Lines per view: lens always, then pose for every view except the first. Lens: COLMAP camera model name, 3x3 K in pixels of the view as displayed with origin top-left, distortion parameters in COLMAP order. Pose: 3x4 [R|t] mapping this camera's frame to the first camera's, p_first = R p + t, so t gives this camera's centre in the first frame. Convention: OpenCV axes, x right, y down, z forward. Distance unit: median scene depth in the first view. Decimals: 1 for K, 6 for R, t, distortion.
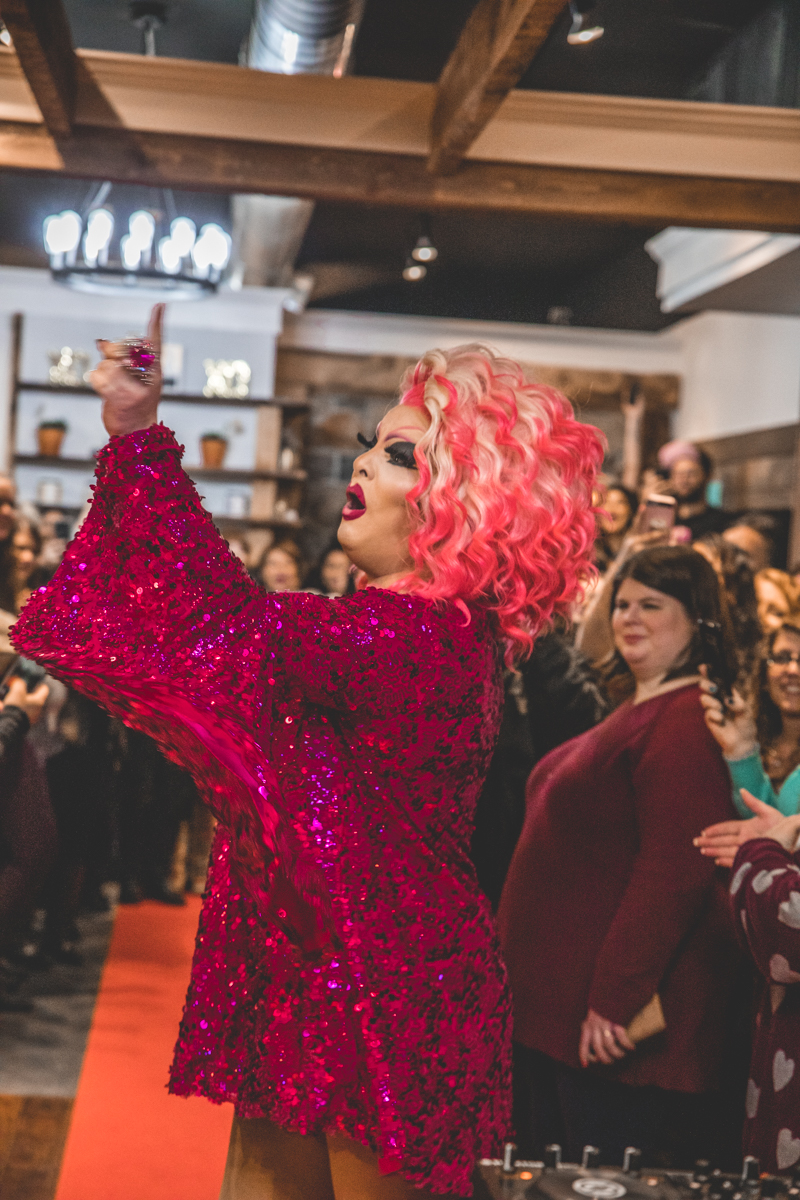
lens RADIAL K [[2286.6, 0, 399.4], [0, 2286.6, 609.2], [0, 0, 1]] dist [0.302172, 0.000000]
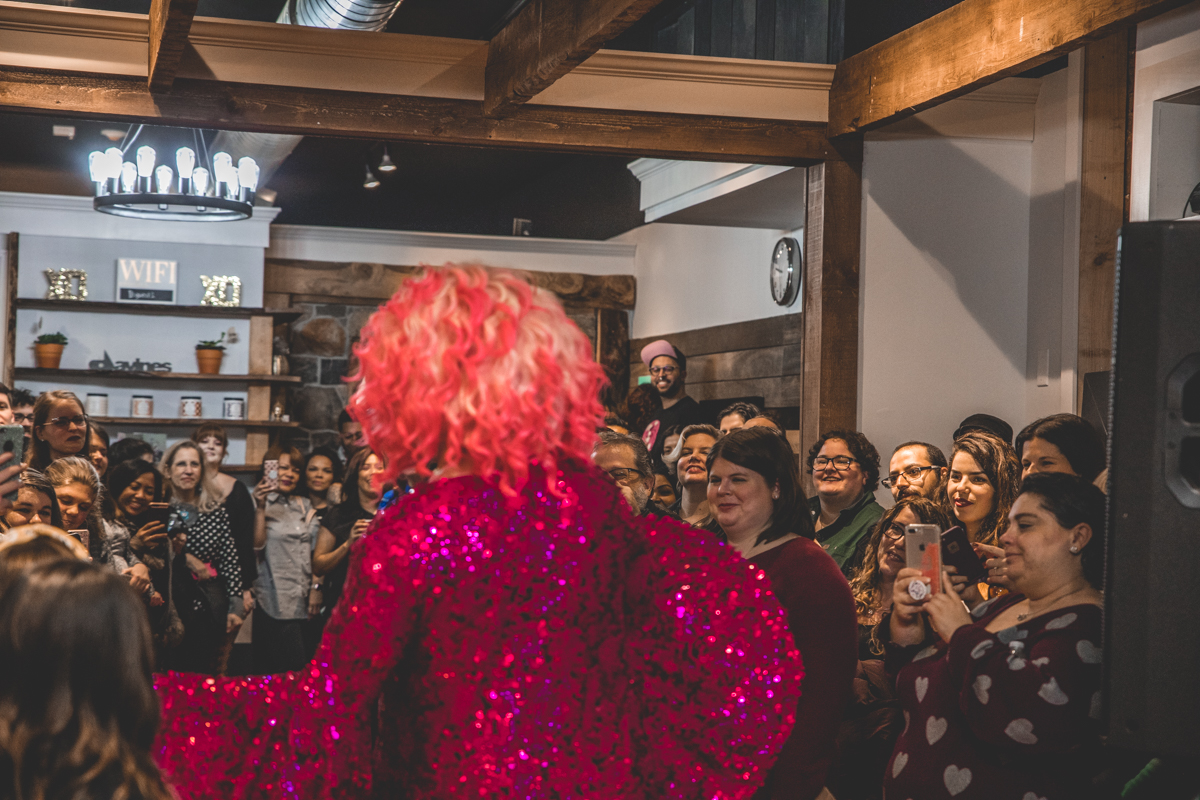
lens RADIAL K [[2286.6, 0, 594.2], [0, 2286.6, 399.9], [0, 0, 1]] dist [0.302172, 0.000000]
pose [[0.990902, -0.032515, 0.130599, -0.060899], [0.038439, 0.998331, -0.043101, 0.002877], [-0.128979, 0.047729, 0.990498, -0.094955]]
